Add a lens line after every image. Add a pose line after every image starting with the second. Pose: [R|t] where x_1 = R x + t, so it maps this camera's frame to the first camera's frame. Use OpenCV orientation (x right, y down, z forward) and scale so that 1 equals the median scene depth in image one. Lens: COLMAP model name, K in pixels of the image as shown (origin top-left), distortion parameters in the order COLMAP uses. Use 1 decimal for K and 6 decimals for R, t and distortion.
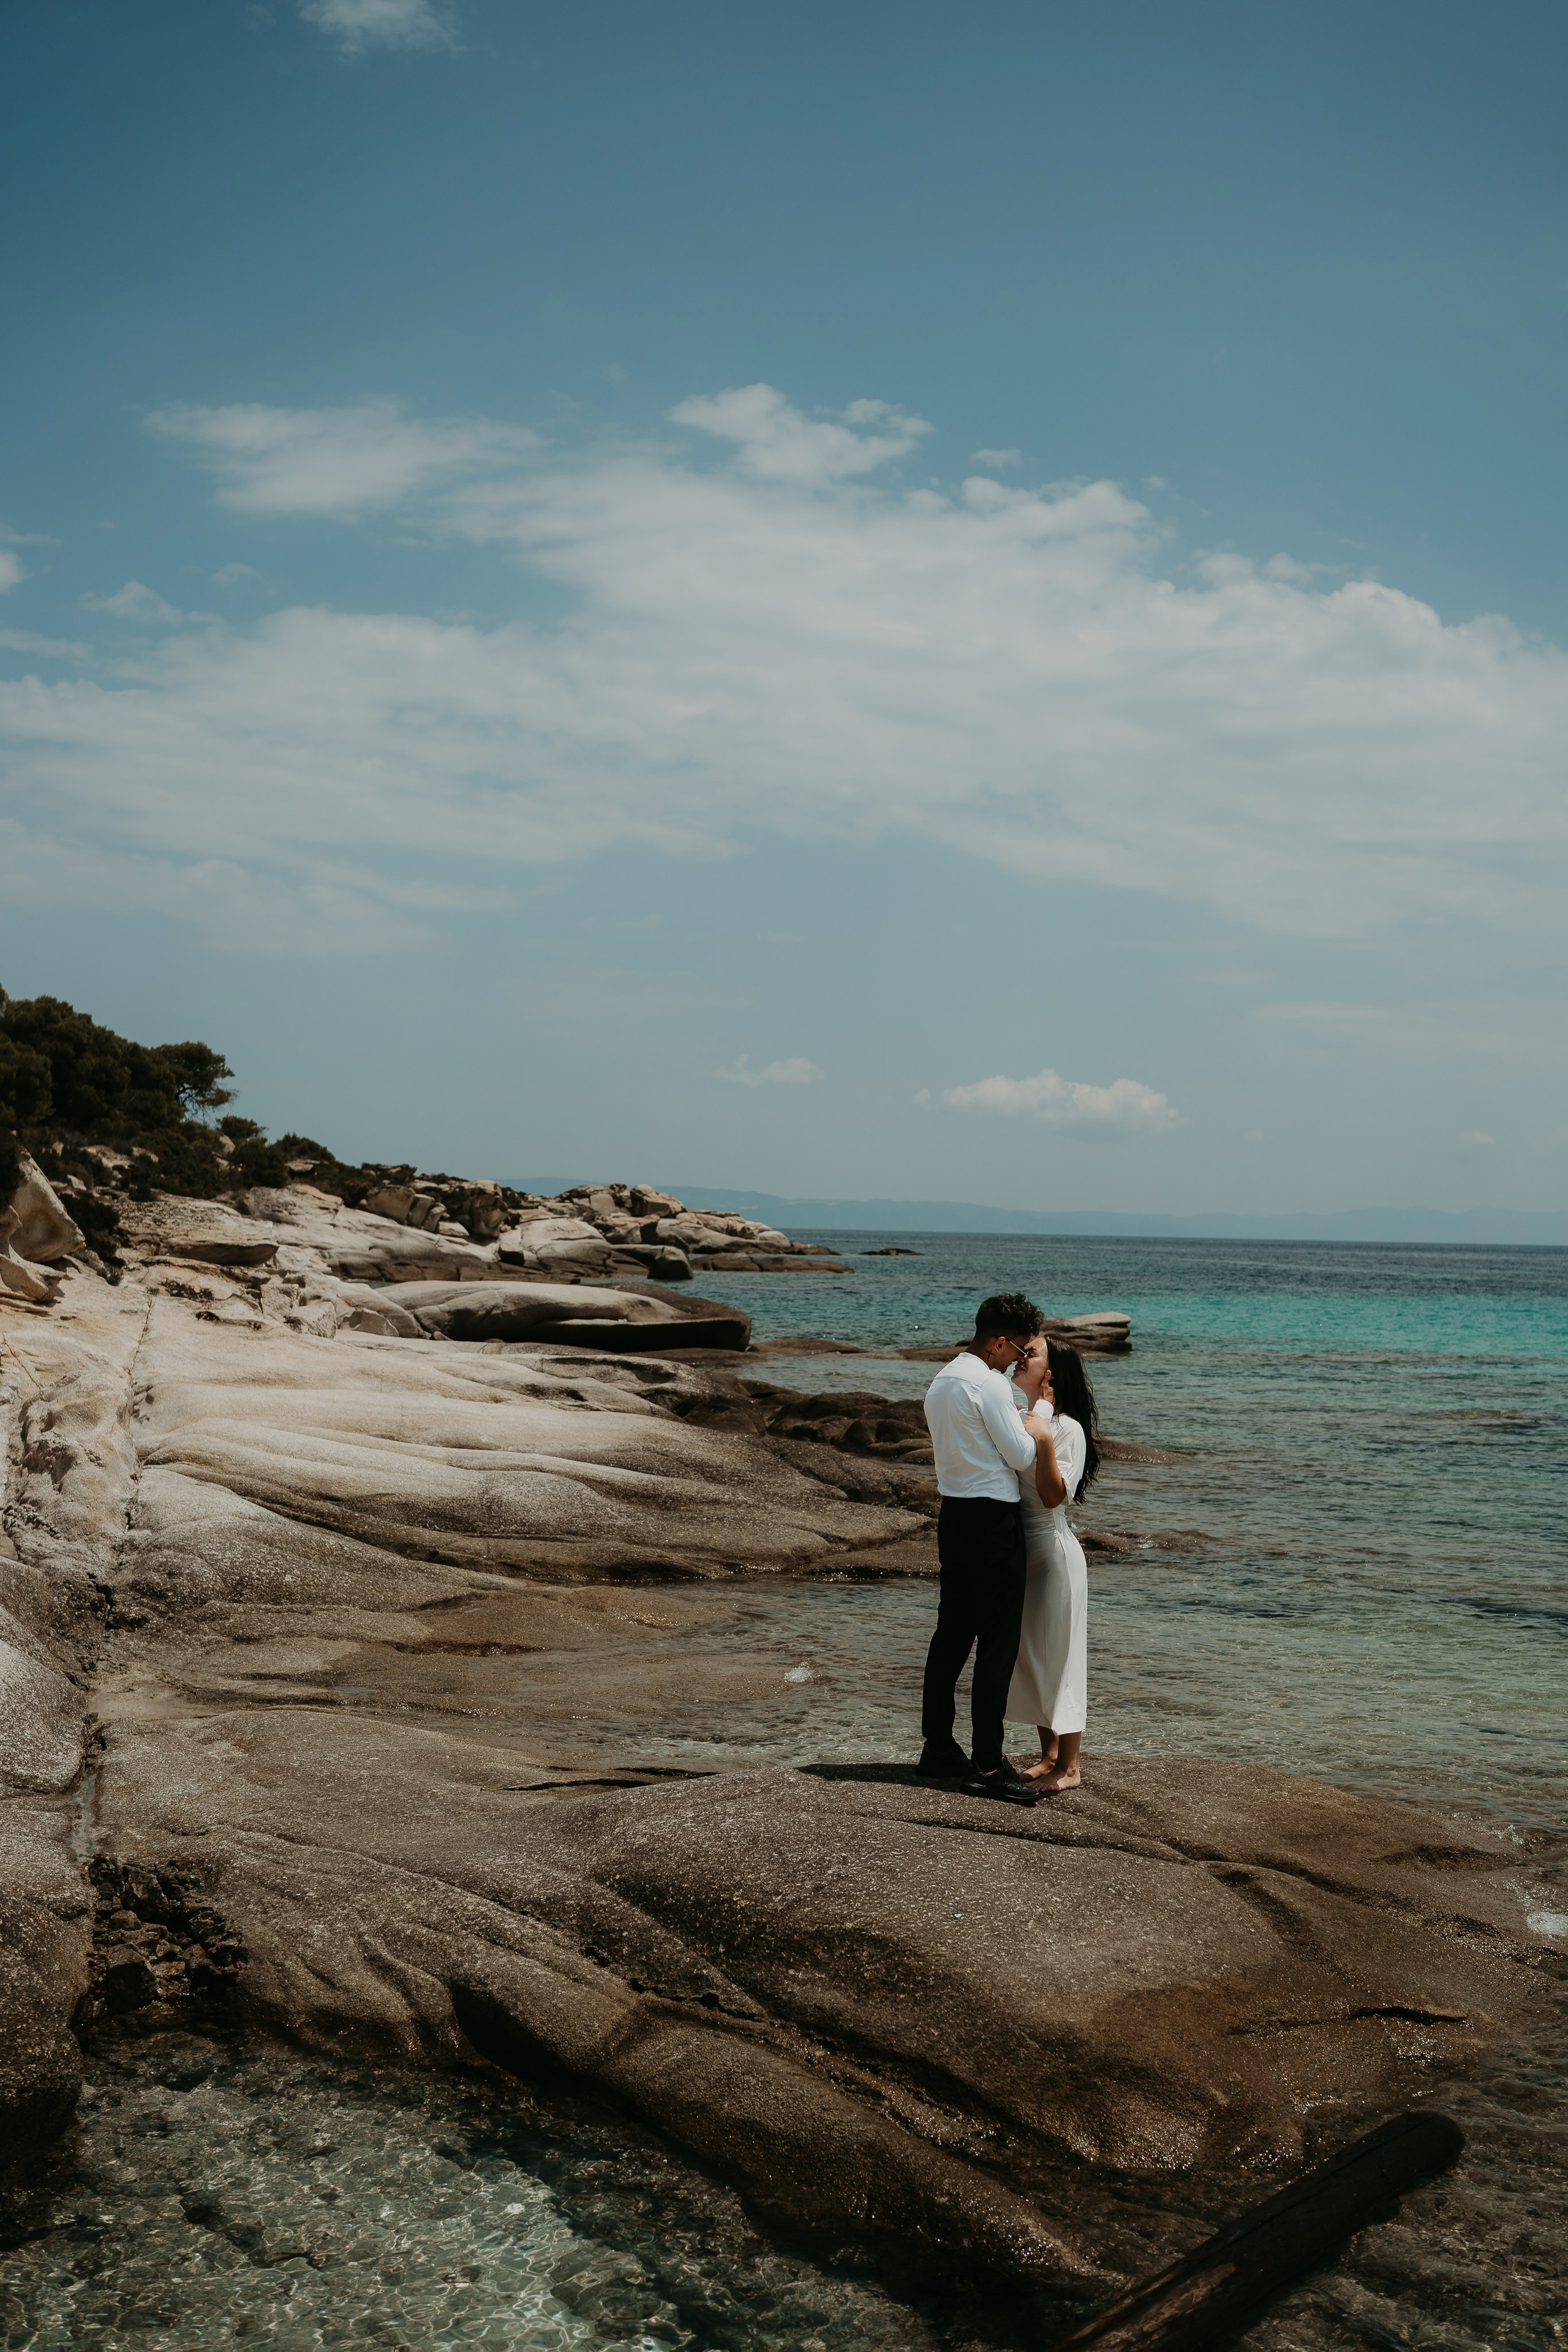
lens RADIAL K [[2331.1, 0, 774.4], [0, 2331.1, 1265.9], [0, 0, 1]] dist [-0.202448, 0.231123]
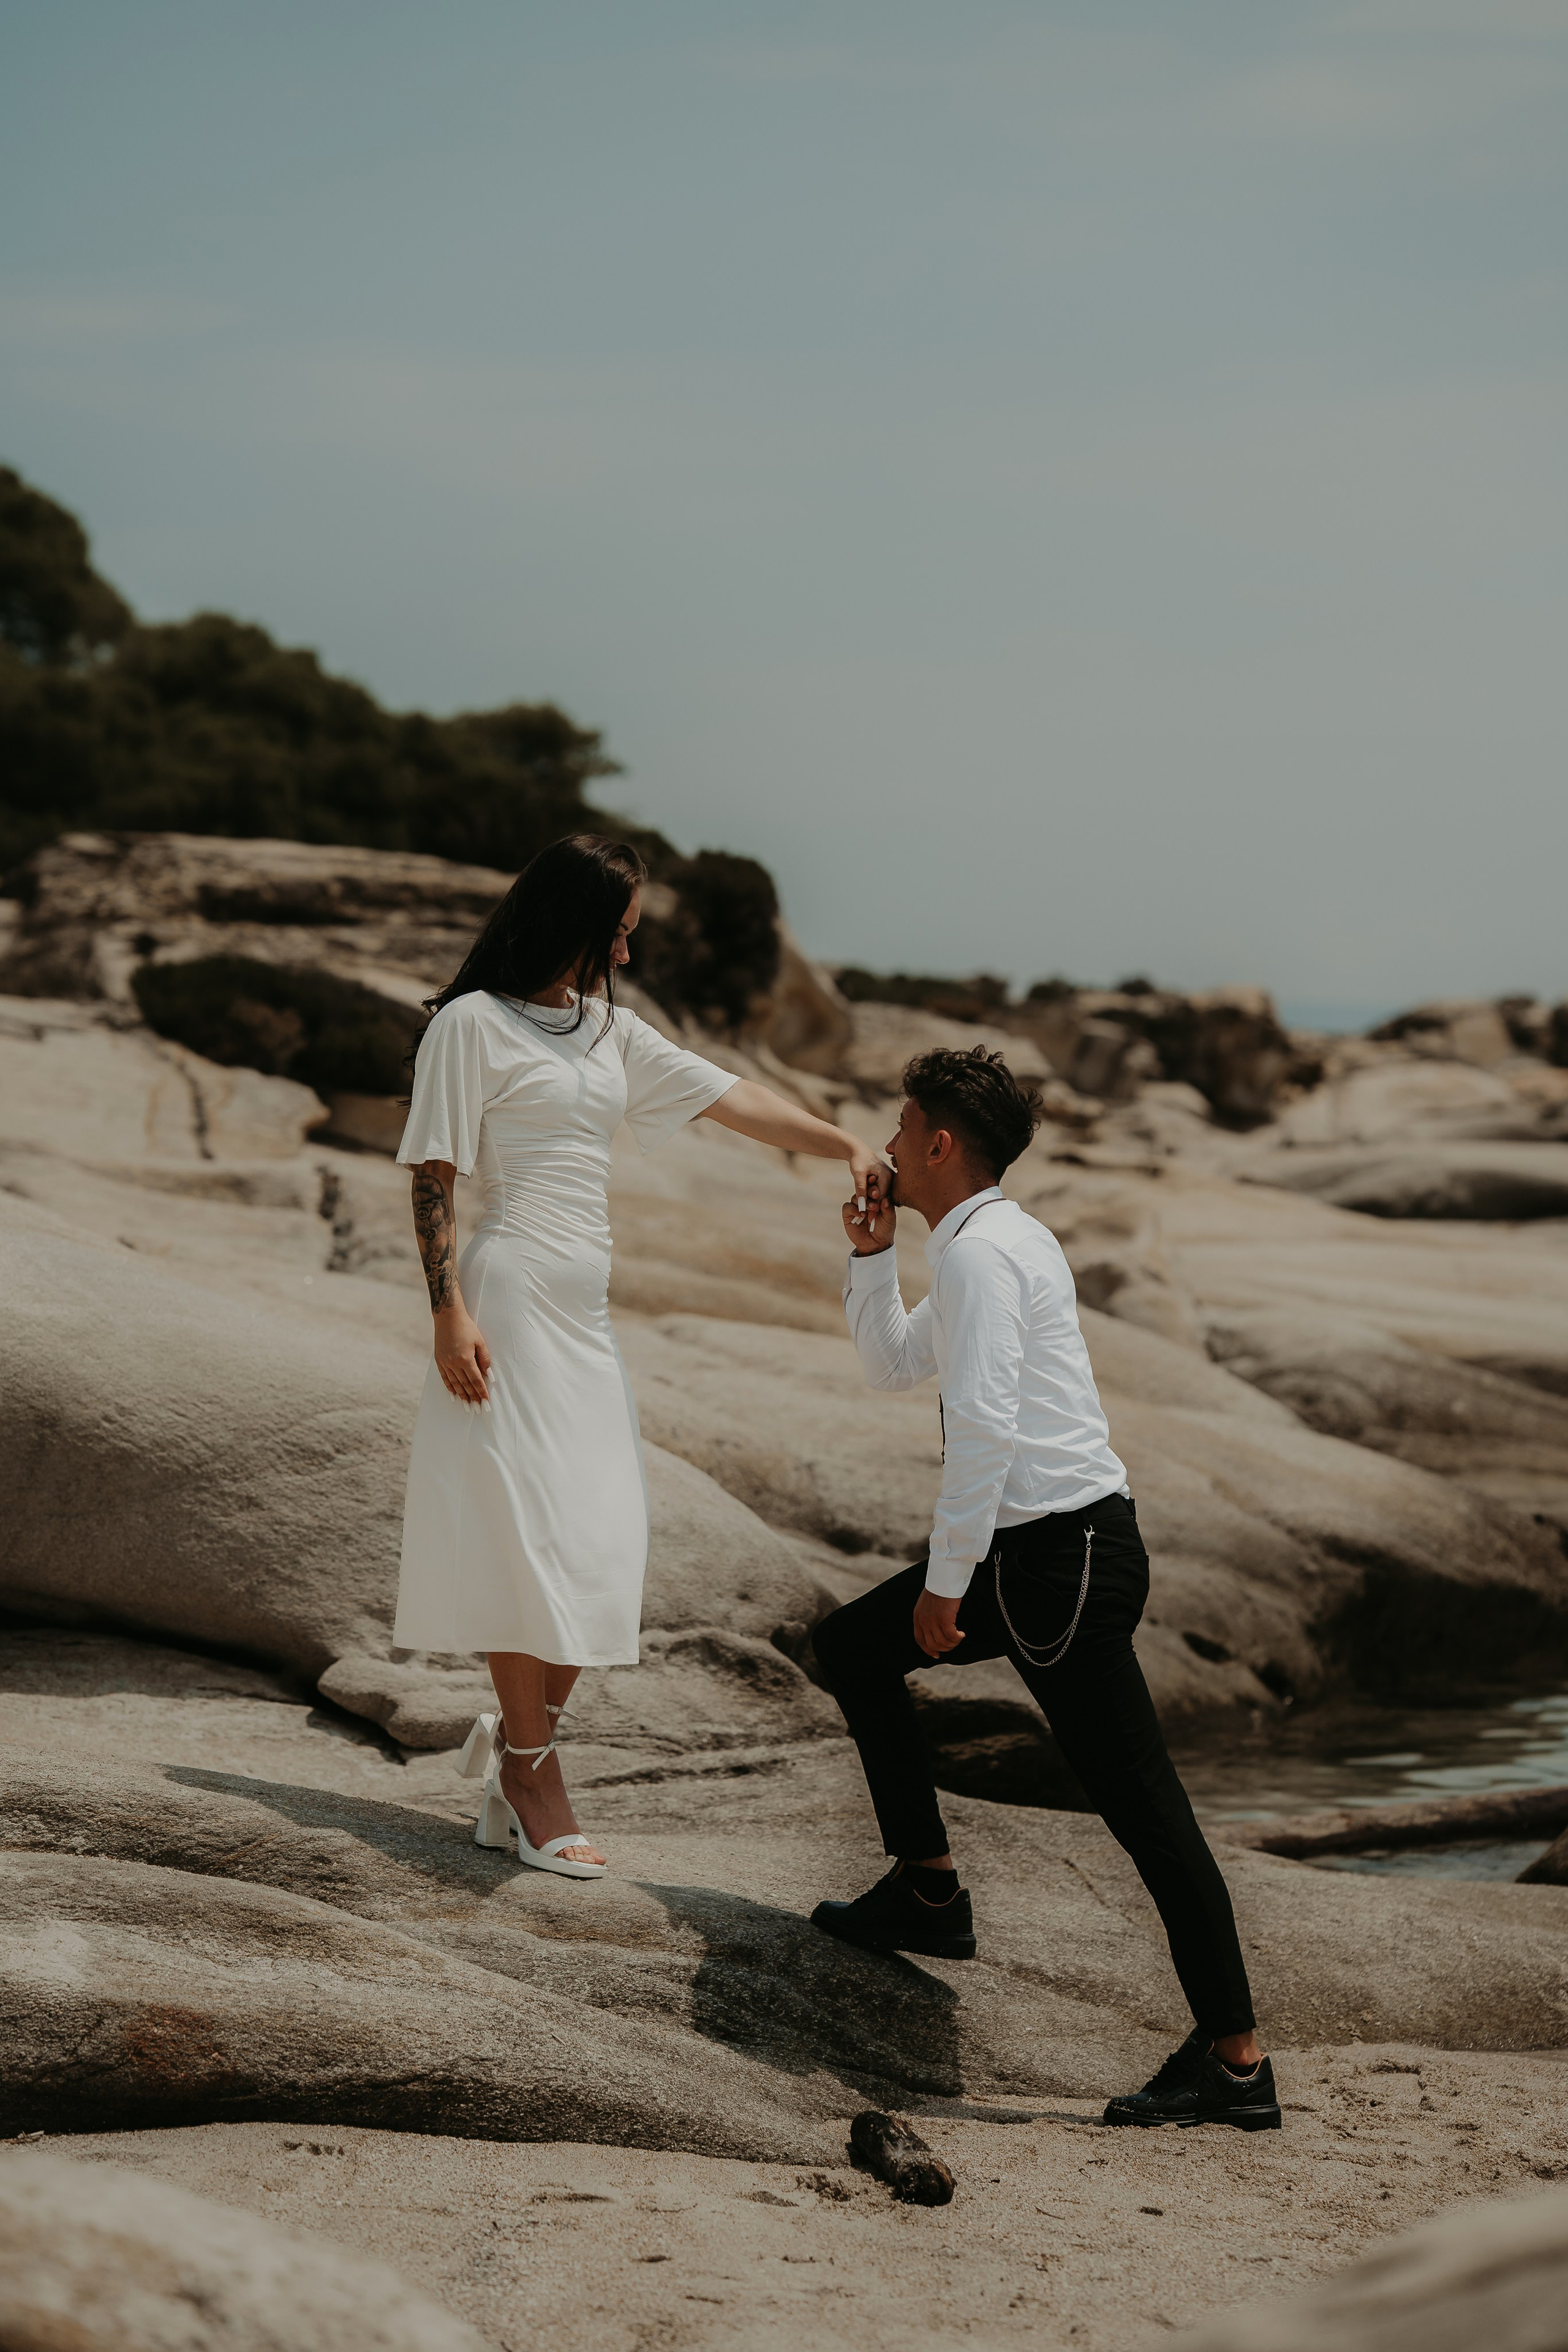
lens RADIAL K [[5985.5, 0, 844.1], [0, 5985.5, 1046.7], [0, 0, 1]] dist [0.680452, 0.314962]
pose [[0.984197, -0.048461, -0.170318, -0.008246], [0.043360, 0.998496, -0.033547, 0.009449], [0.171688, 0.025632, 0.984818, -0.121272]]
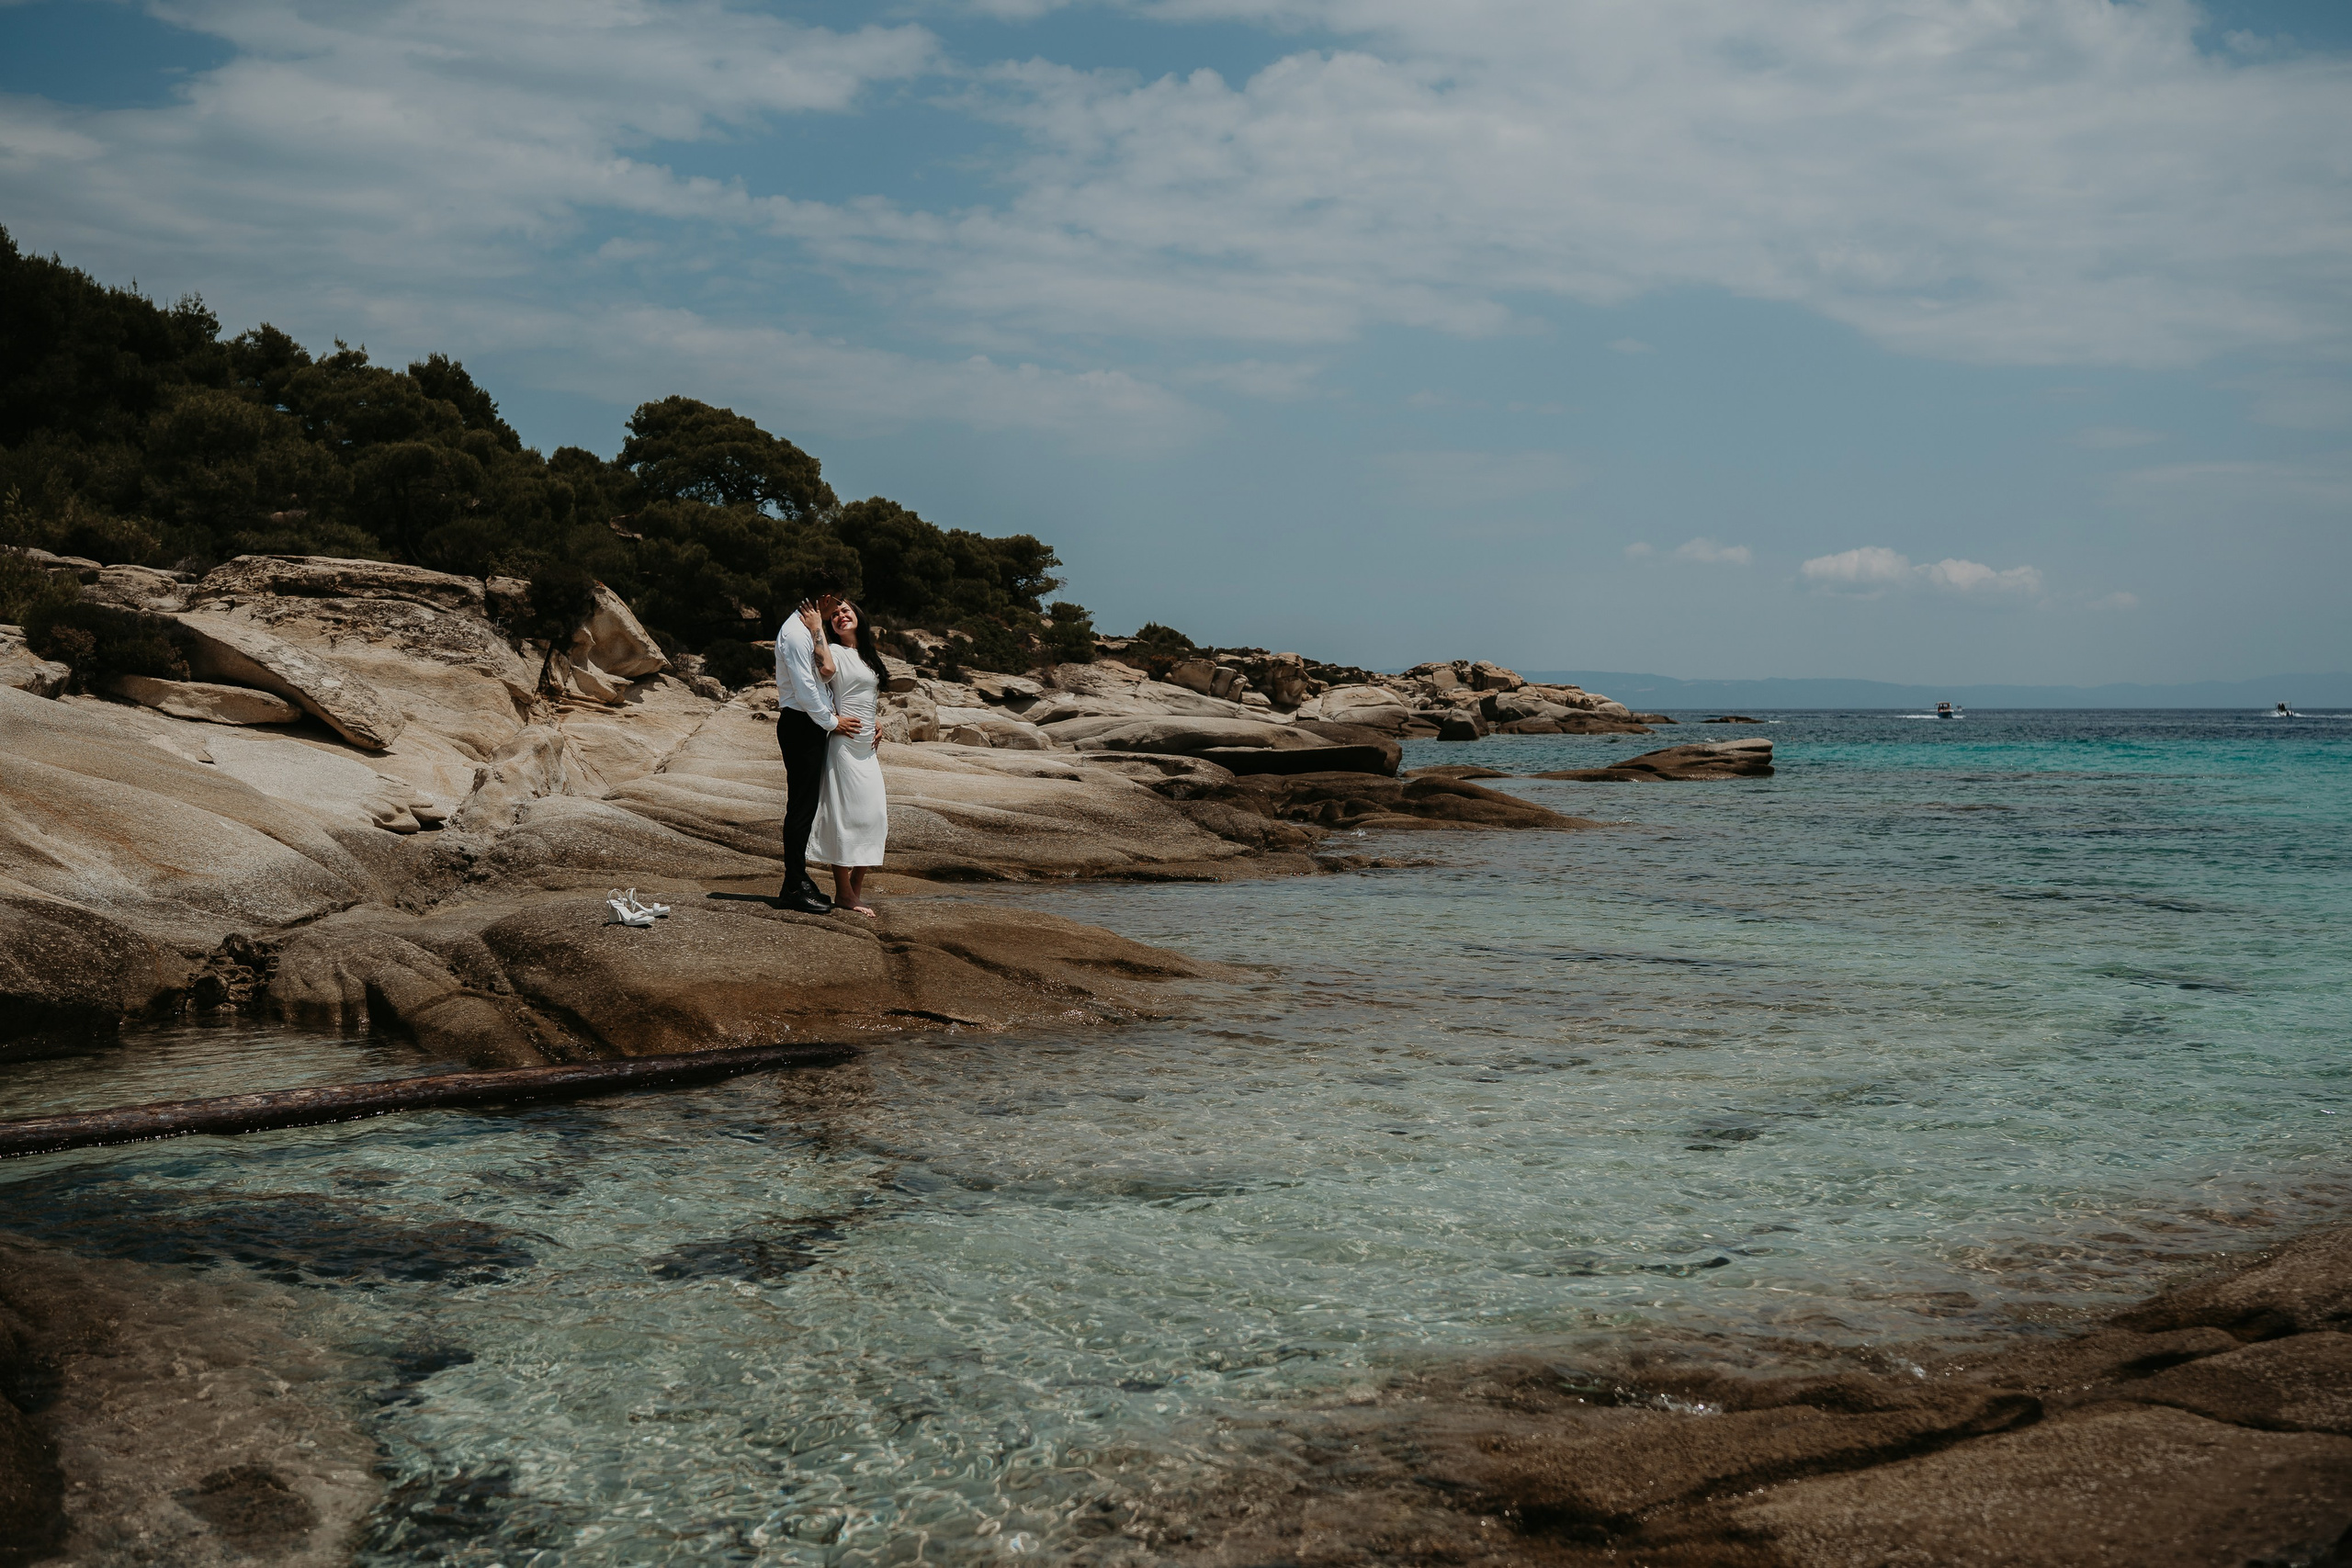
lens RADIAL K [[2257.0, 0, 1181.2], [0, 2257.0, 770.6], [0, 0, 1]] dist [-0.193463, 0.012018]
pose [[0.977073, -0.022793, -0.211681, 0.050763], [0.024629, 0.999678, 0.006043, 0.010914], [0.211476, -0.011118, 0.977320, -0.027750]]
